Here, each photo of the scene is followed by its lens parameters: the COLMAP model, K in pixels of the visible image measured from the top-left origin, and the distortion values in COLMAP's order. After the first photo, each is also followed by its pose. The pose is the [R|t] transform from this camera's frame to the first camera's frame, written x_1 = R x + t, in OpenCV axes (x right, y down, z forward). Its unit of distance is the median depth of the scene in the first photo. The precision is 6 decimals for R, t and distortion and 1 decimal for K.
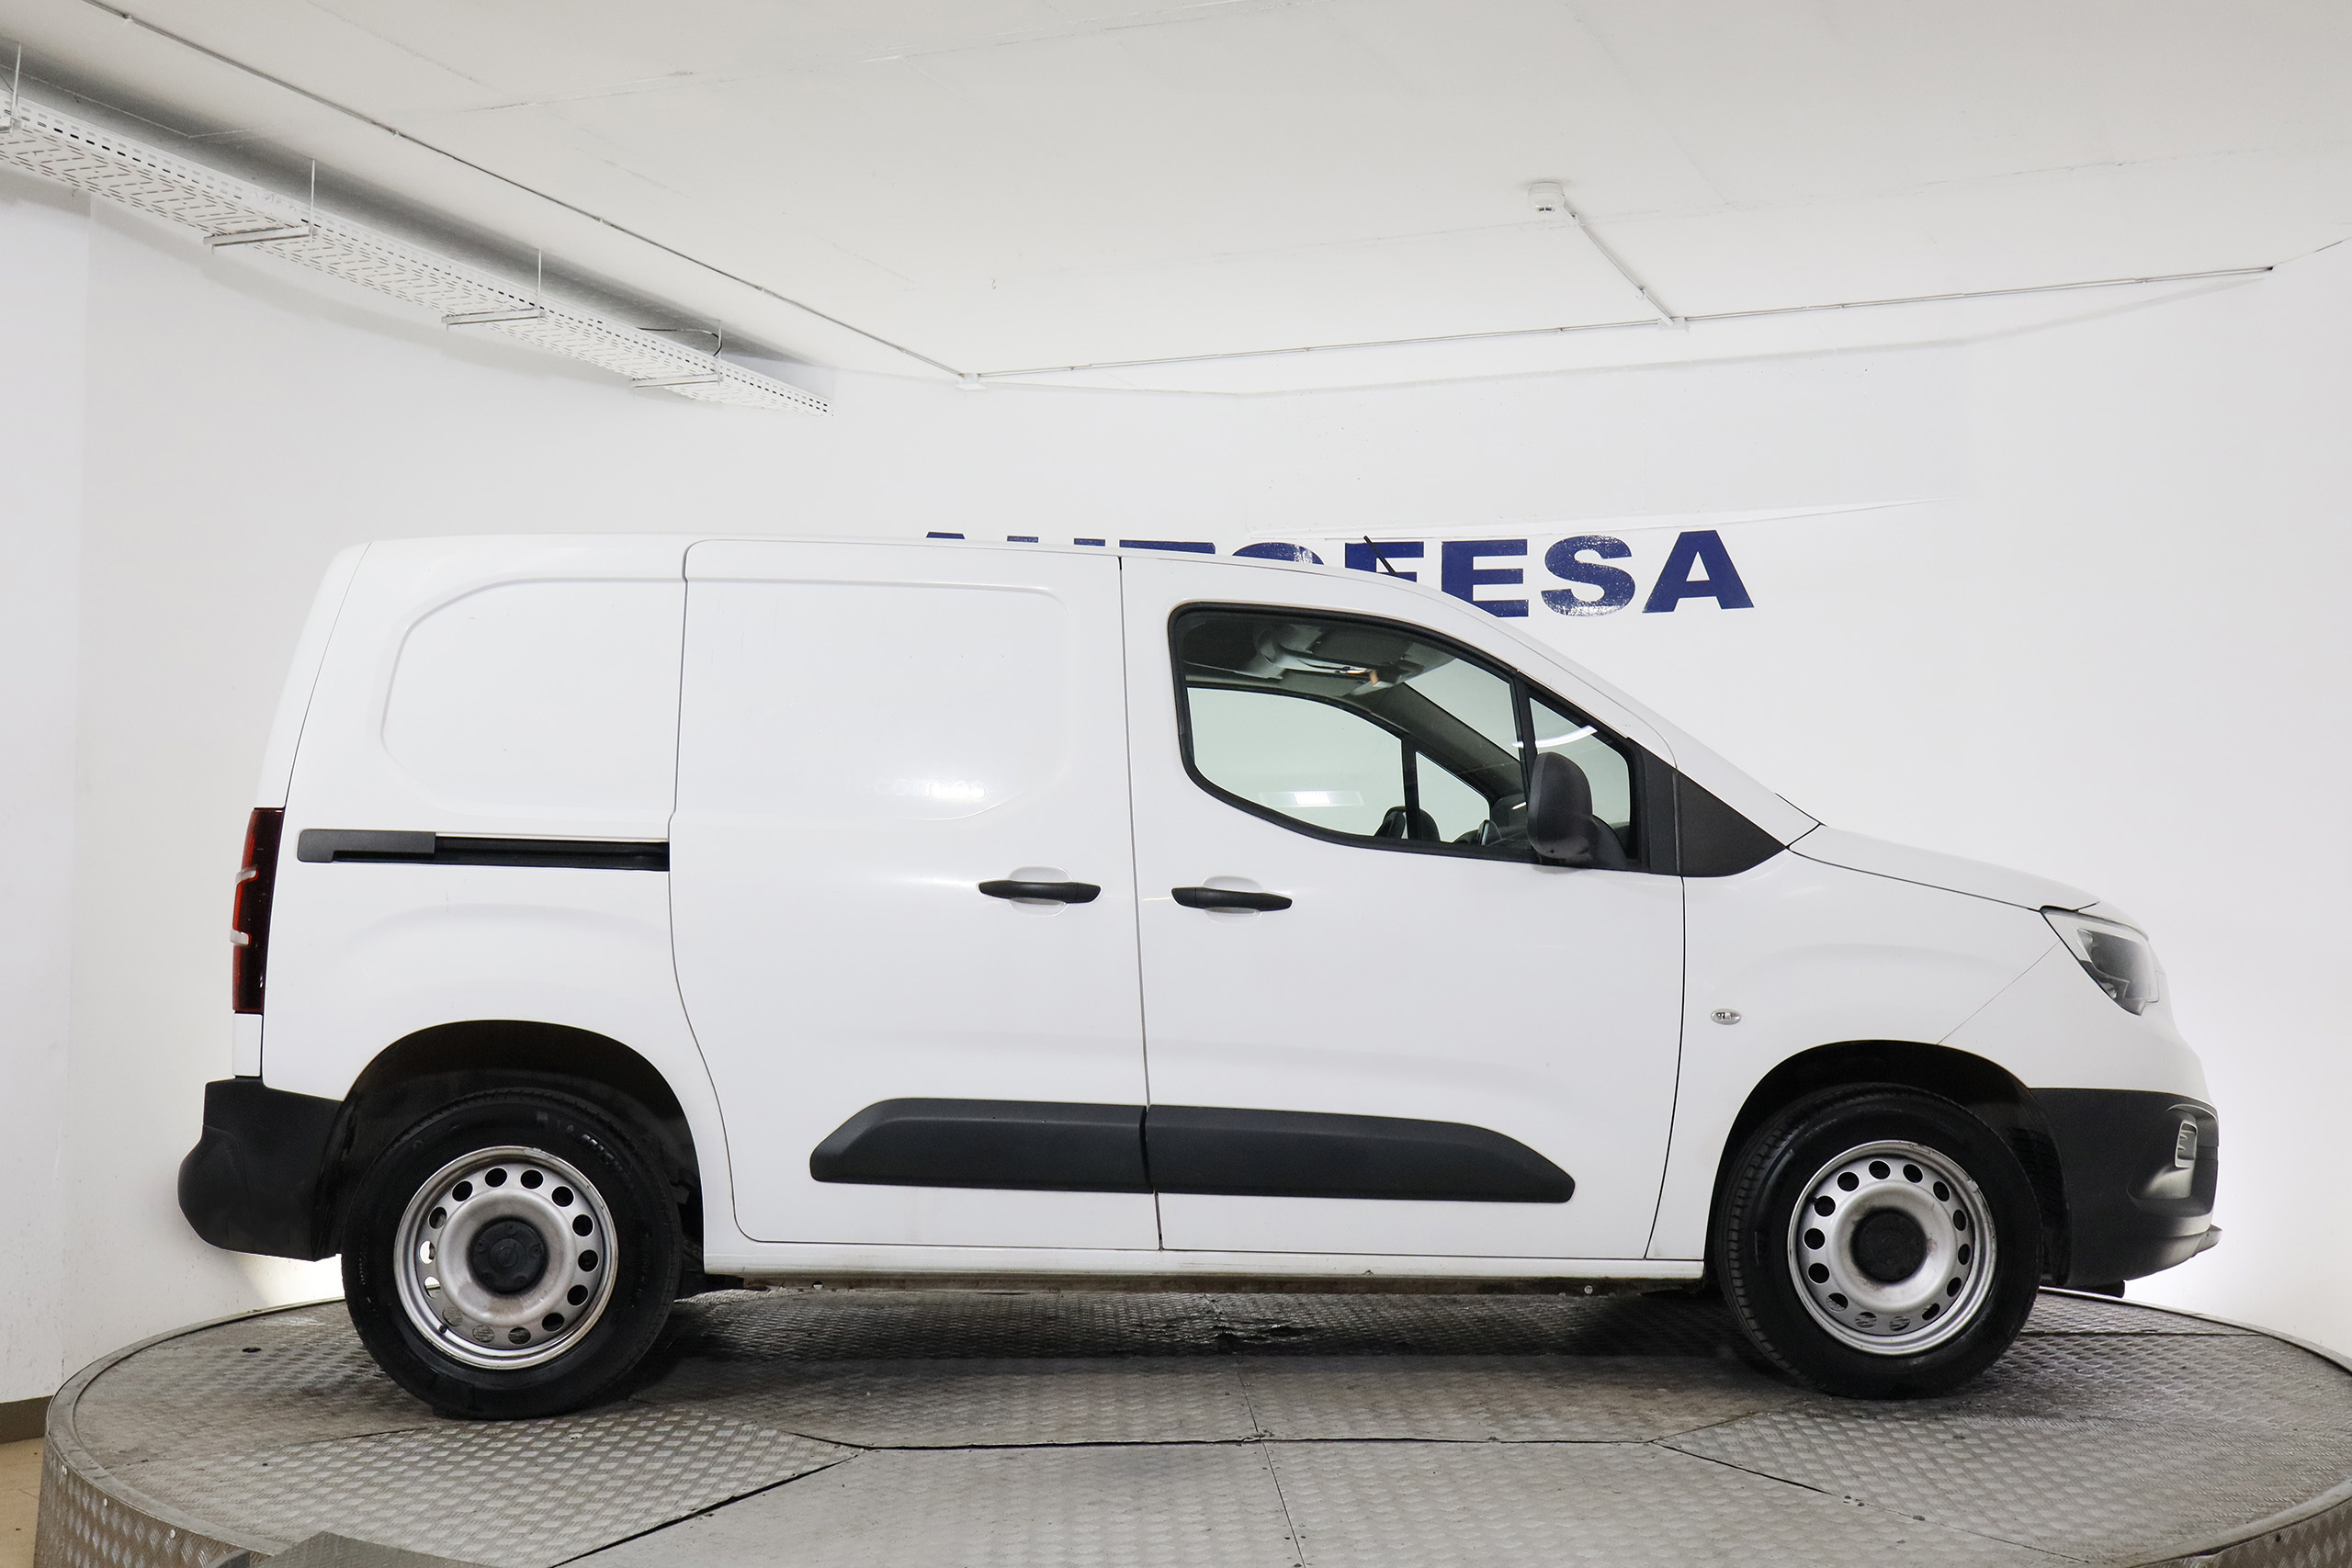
lens RADIAL K [[2804.3, 0, 1198.1], [0, 2804.3, 764.6], [0, 0, 1]] dist [0.062350, 0.000000]
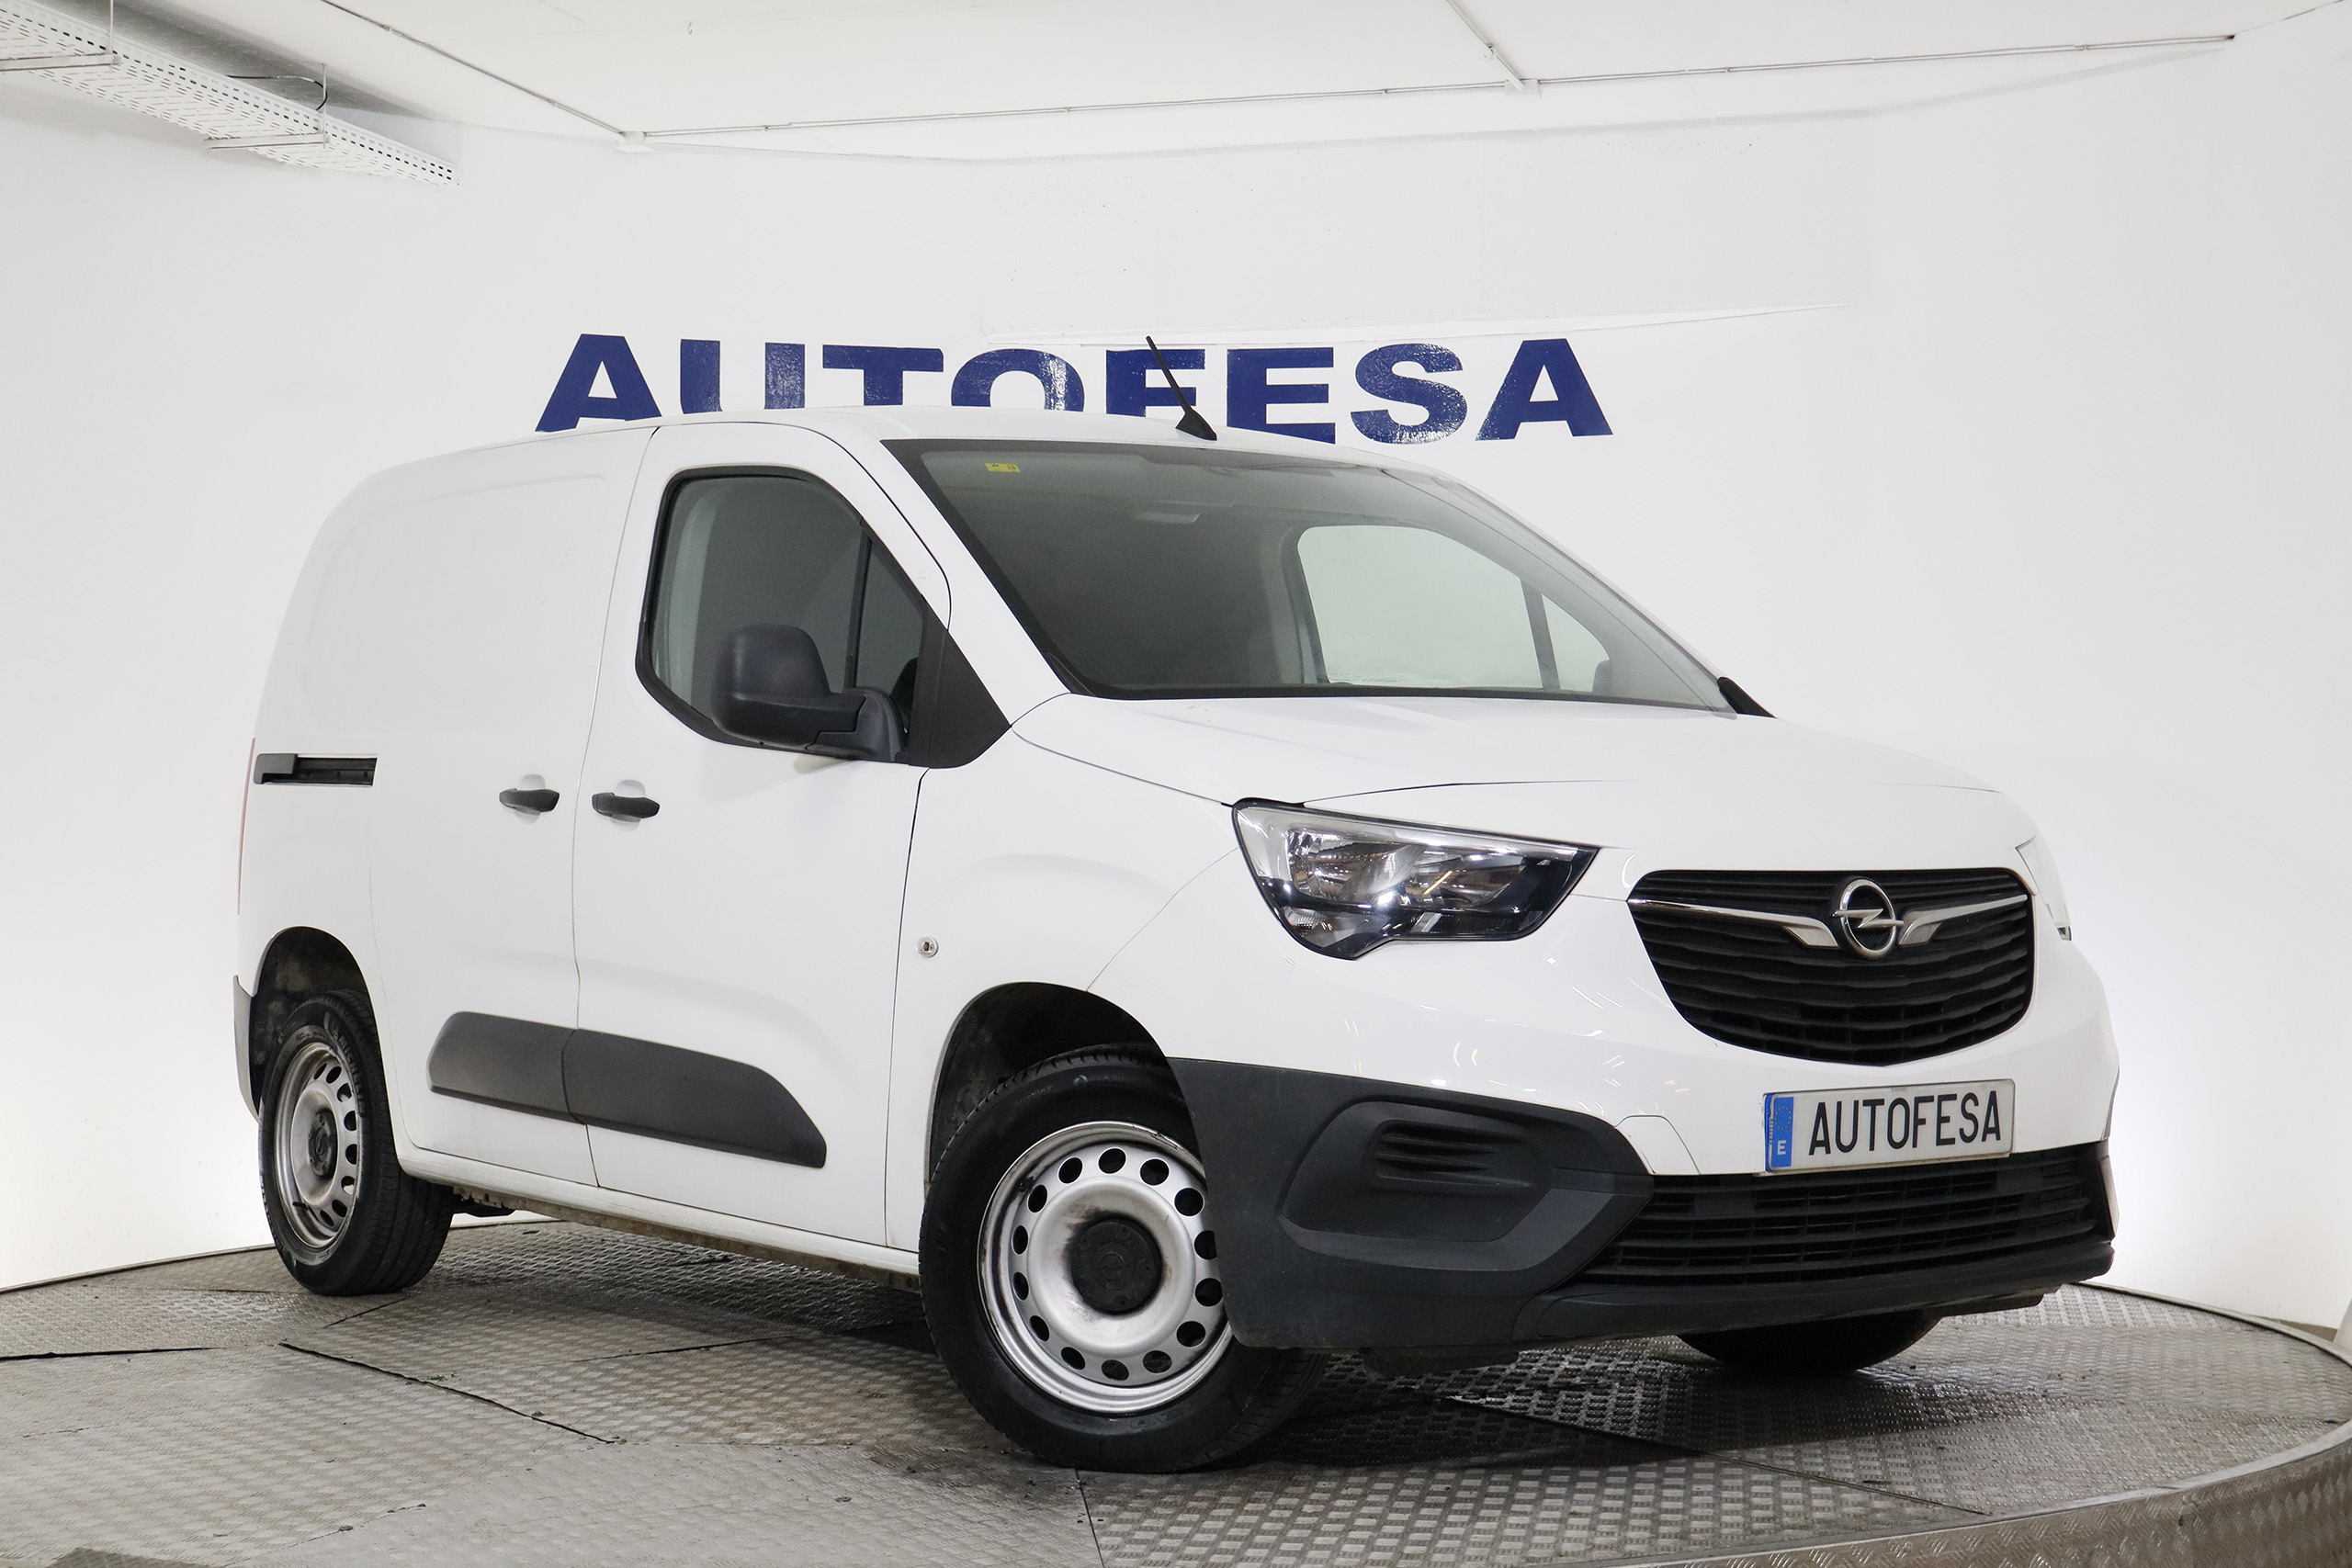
lens RADIAL K [[3797.7, 0, 1163.0], [0, 3797.7, 760.4], [0, 0, 1]] dist [0.058173, 0.000000]
pose [[0.994507, -0.006270, 0.104483, -0.052872], [0.002091, 0.999195, 0.040052, -0.006546], [-0.104650, -0.039614, 0.993720, -0.094709]]
